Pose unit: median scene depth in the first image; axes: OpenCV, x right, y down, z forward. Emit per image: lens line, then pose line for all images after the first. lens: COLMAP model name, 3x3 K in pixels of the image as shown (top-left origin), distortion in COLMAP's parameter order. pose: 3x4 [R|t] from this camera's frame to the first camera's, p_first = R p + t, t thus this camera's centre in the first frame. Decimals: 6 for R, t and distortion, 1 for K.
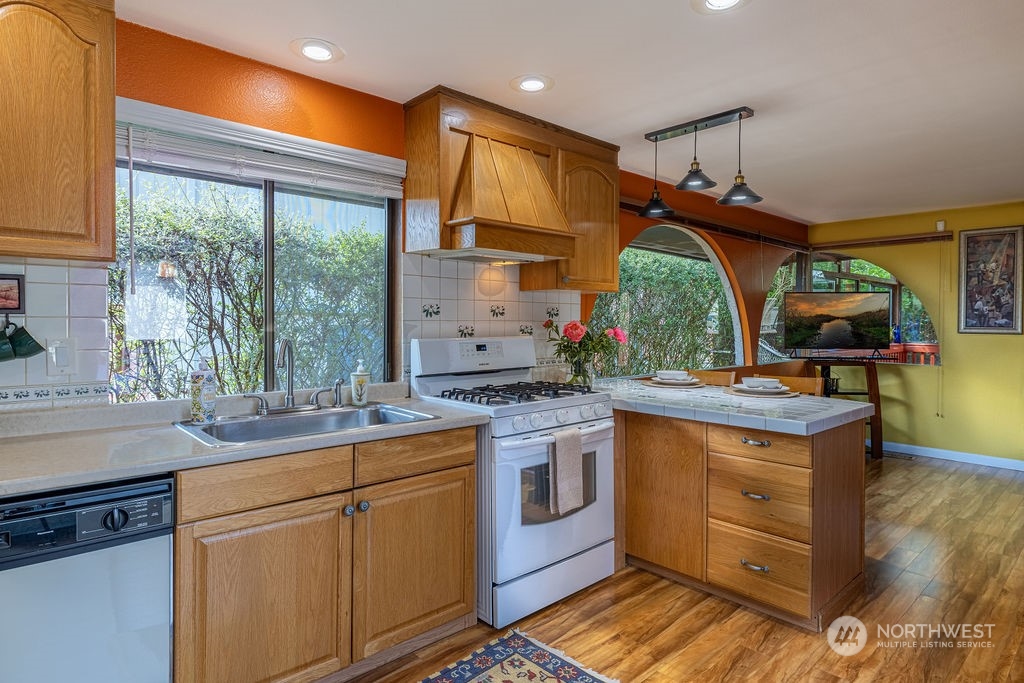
lens RADIAL K [[573.7, 0, 509.7], [0, 573.7, 333.4], [0, 0, 1]] dist [-0.001073, -0.000058]
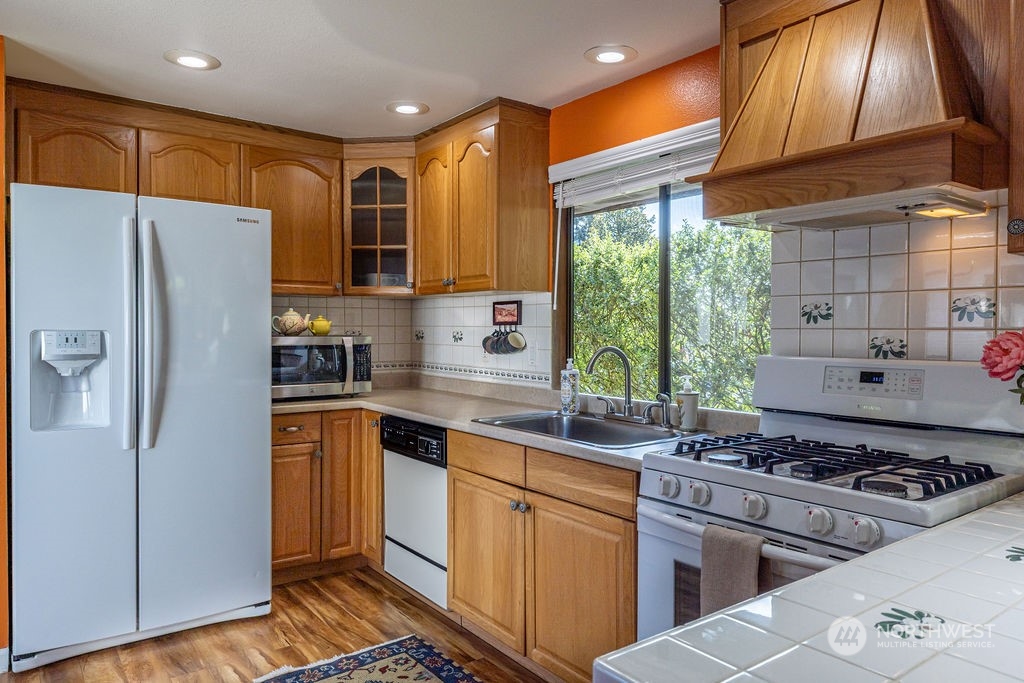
lens RADIAL K [[685.4, 0, 510.7], [0, 685.4, 341.8], [0, 0, 1]] dist [0.009139, 0.003782]
pose [[-0.085164, 0.021102, -0.996143, 0.777445], [-0.017097, 0.999598, 0.022637, -0.022613], [0.996220, 0.018959, -0.084769, 0.848897]]
